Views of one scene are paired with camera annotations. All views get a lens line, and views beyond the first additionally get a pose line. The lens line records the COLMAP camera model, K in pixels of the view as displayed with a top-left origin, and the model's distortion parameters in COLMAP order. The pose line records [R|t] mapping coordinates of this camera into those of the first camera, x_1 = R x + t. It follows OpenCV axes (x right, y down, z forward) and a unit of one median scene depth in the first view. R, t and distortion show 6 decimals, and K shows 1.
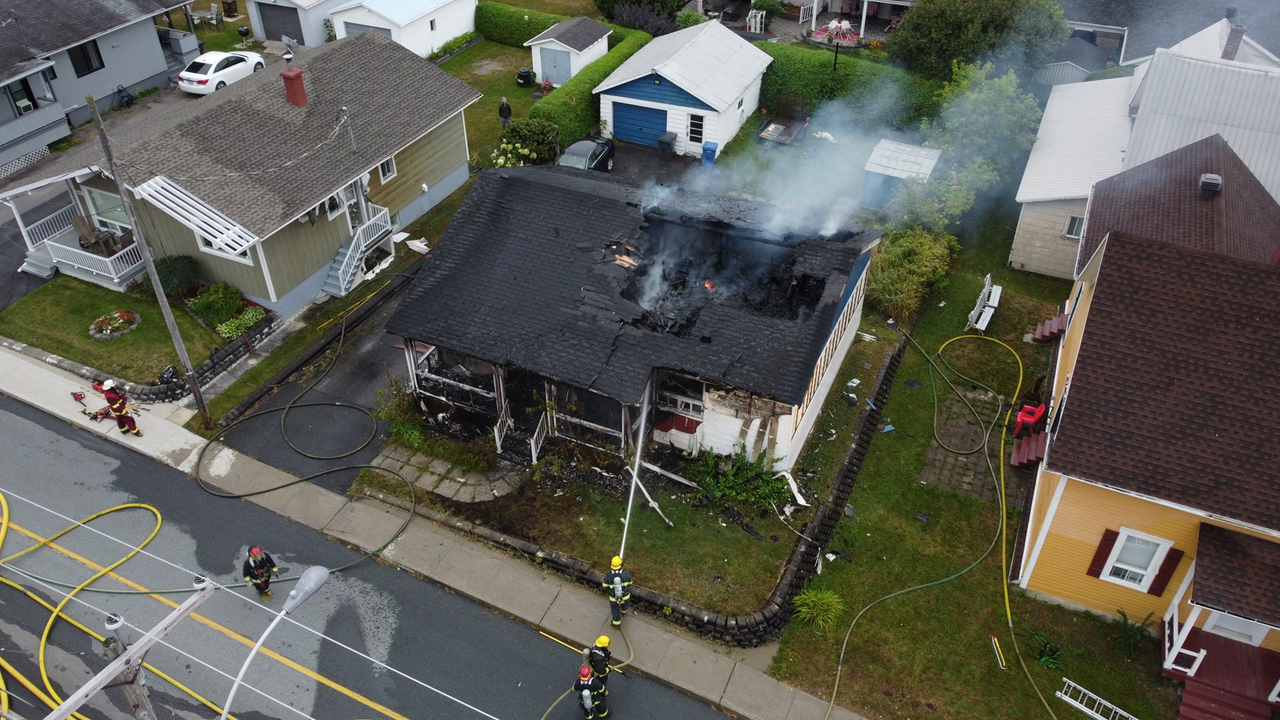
lens RADIAL K [[954.3, 0, 640.0], [0, 954.3, 360.0], [0, 0, 1]] dist [-0.000962, -0.000733]
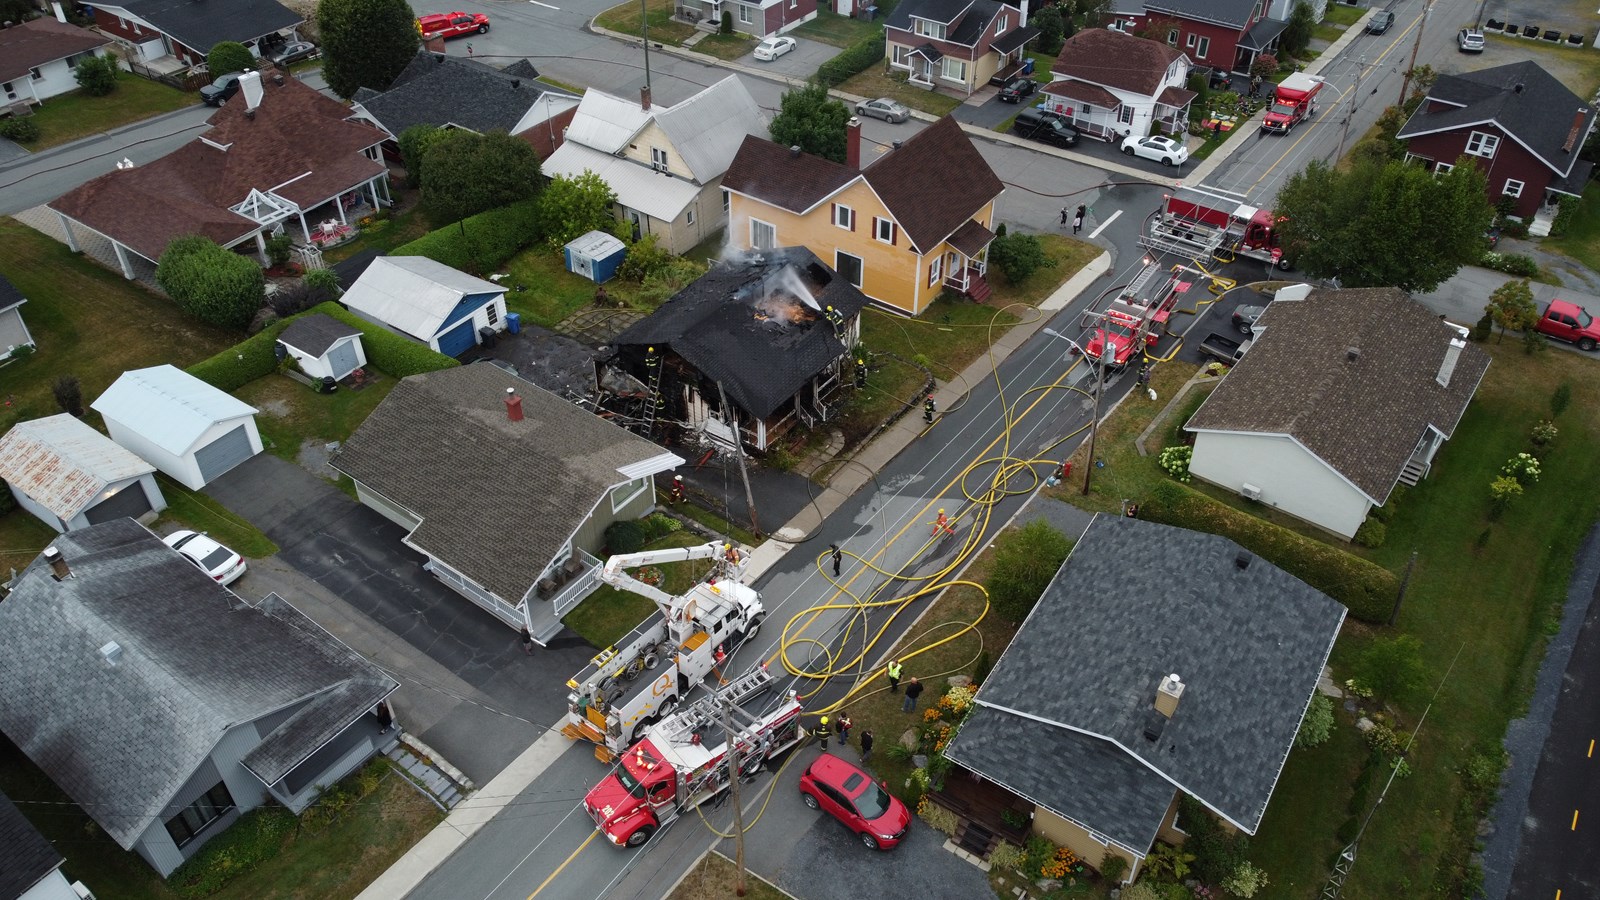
lens RADIAL K [[1192.9, 0, 800.0], [0, 1192.9, 450.0], [0, 0, 1]] dist [-0.000962, -0.000733]
pose [[0.198261, -0.628721, 0.751933, -2.185281], [0.604326, 0.682401, 0.411241, -0.964936], [-0.771675, 0.372879, 0.515245, -0.188668]]
